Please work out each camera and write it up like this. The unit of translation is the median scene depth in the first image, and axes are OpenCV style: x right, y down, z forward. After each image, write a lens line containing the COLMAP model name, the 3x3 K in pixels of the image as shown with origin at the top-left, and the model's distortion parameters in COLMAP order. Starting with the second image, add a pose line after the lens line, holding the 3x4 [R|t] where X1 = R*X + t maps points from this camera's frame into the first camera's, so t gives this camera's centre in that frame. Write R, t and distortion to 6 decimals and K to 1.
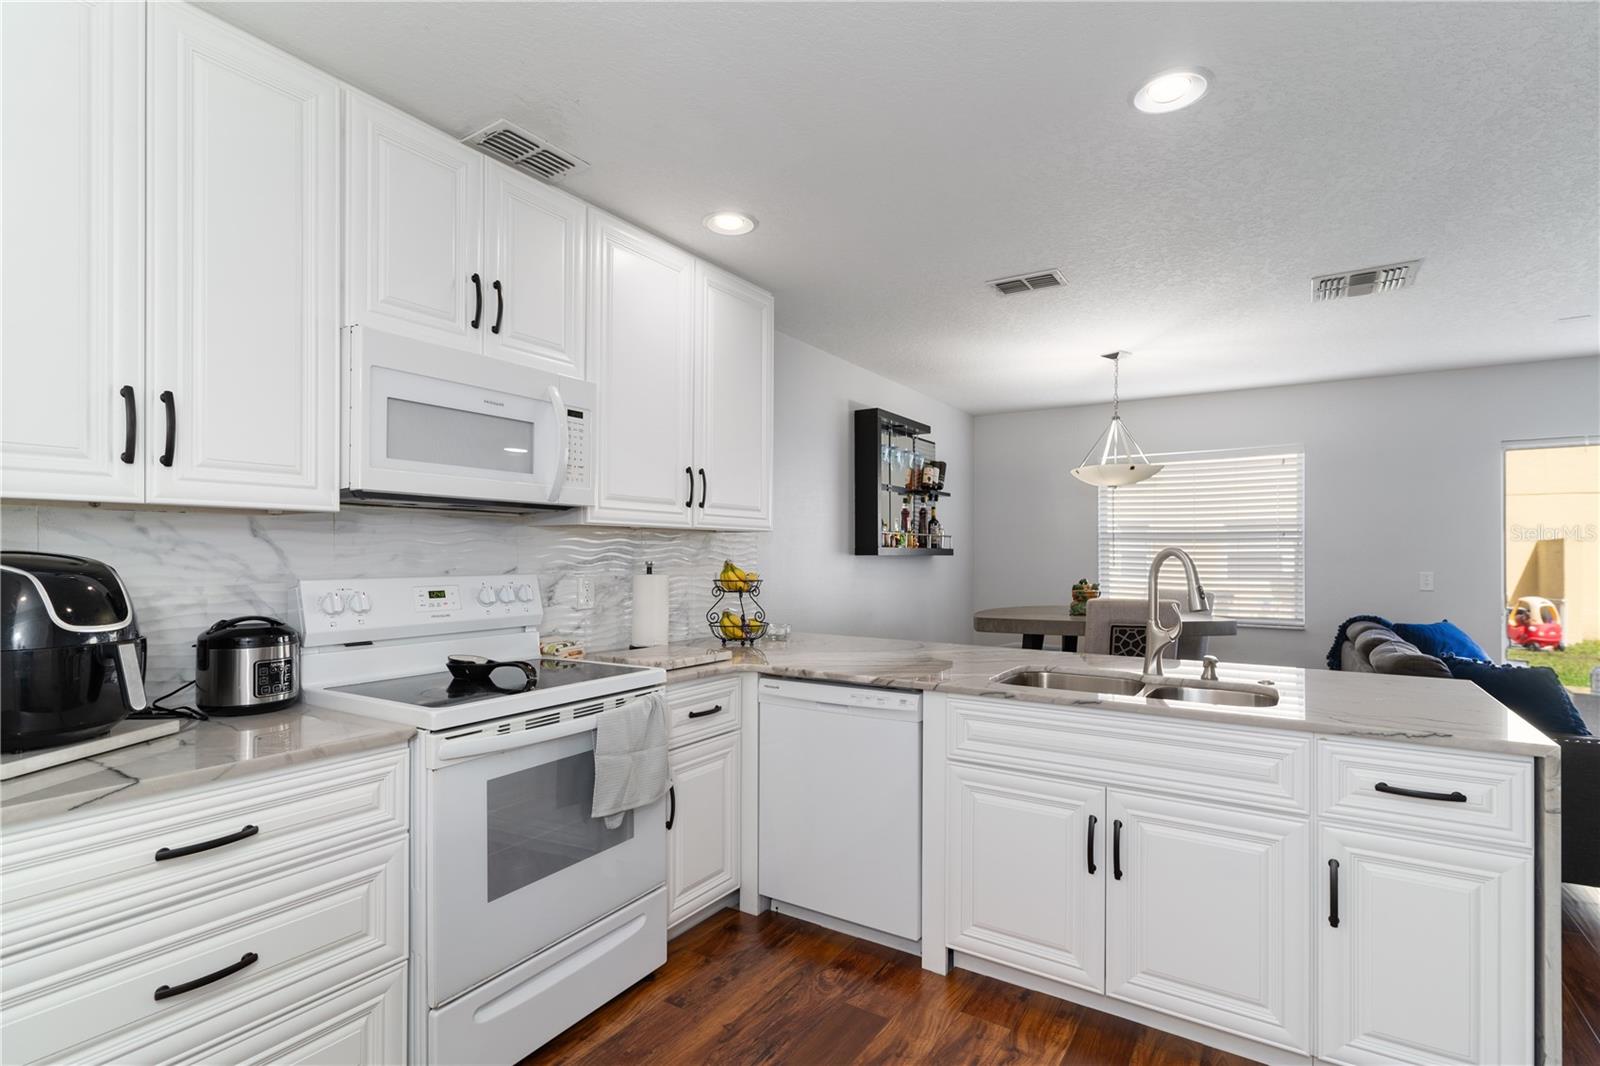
lens RADIAL K [[766.4, 0, 802.2], [0, 766.4, 549.5], [0, 0, 1]] dist [-0.000794, -0.000406]
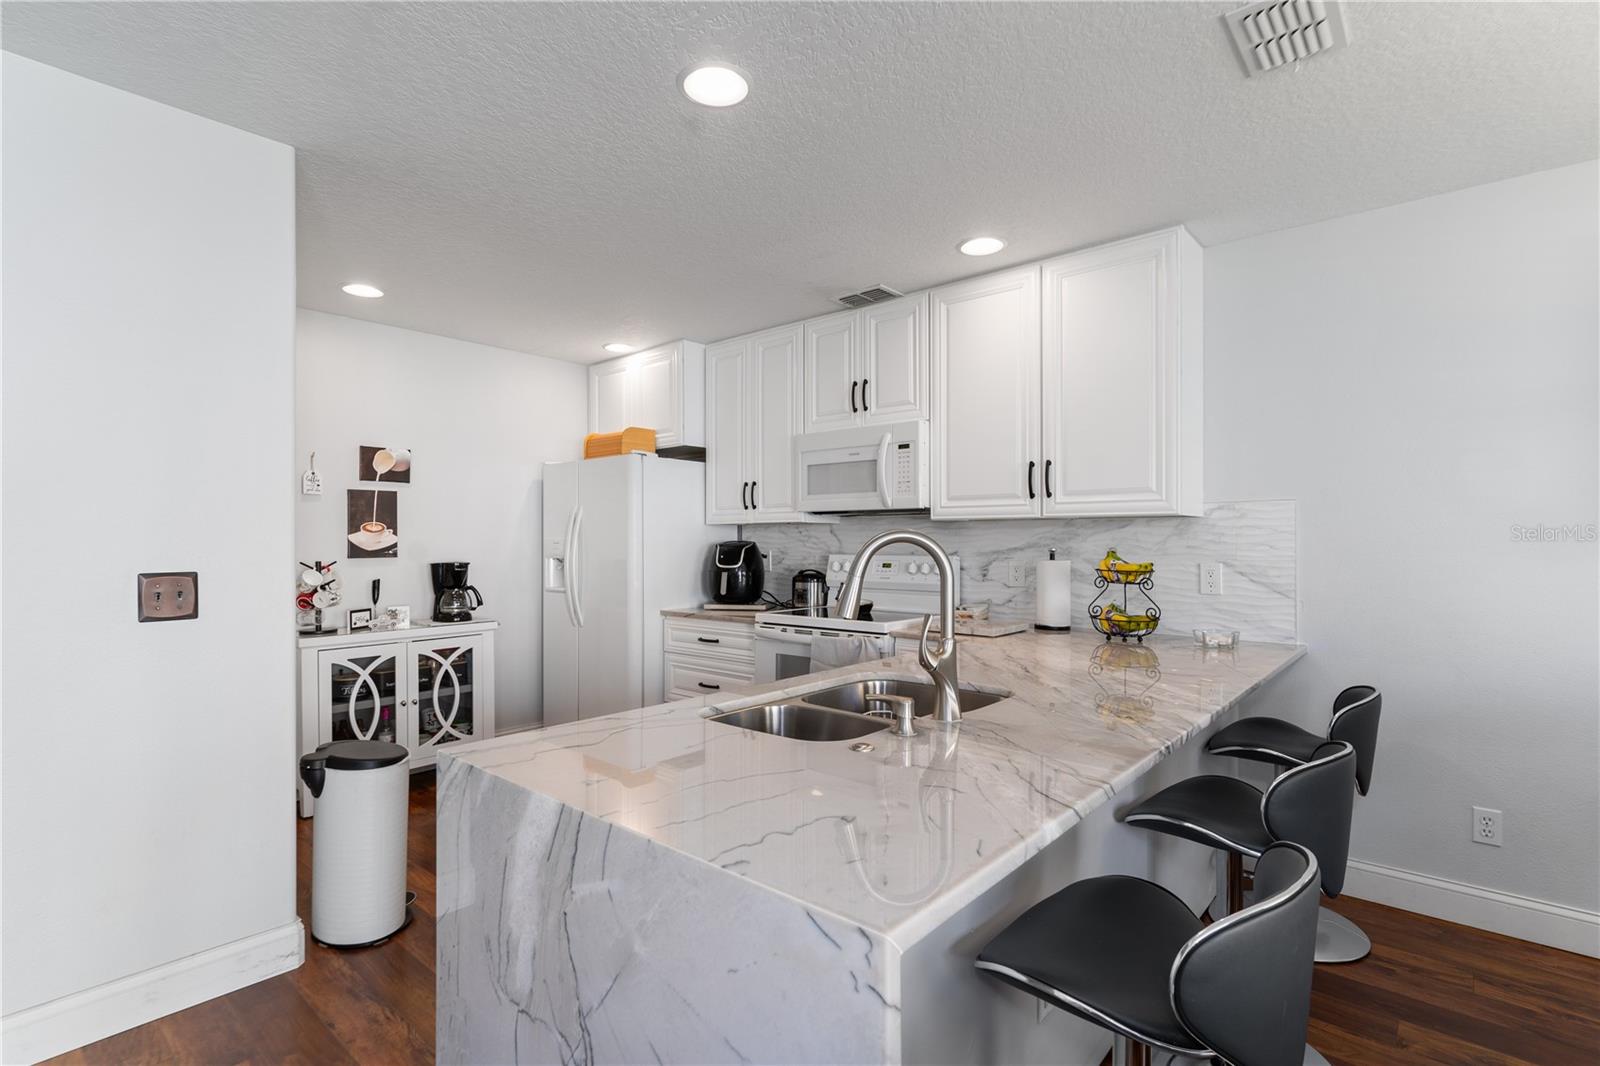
lens RADIAL K [[766.4, 0, 802.2], [0, 766.4, 549.5], [0, 0, 1]] dist [-0.000794, -0.000406]
pose [[-0.135288, 0.004615, -0.990796, 1.132087], [0.002945, 0.999987, 0.004256, 0.013800], [0.990802, -0.002342, -0.135300, 0.955510]]
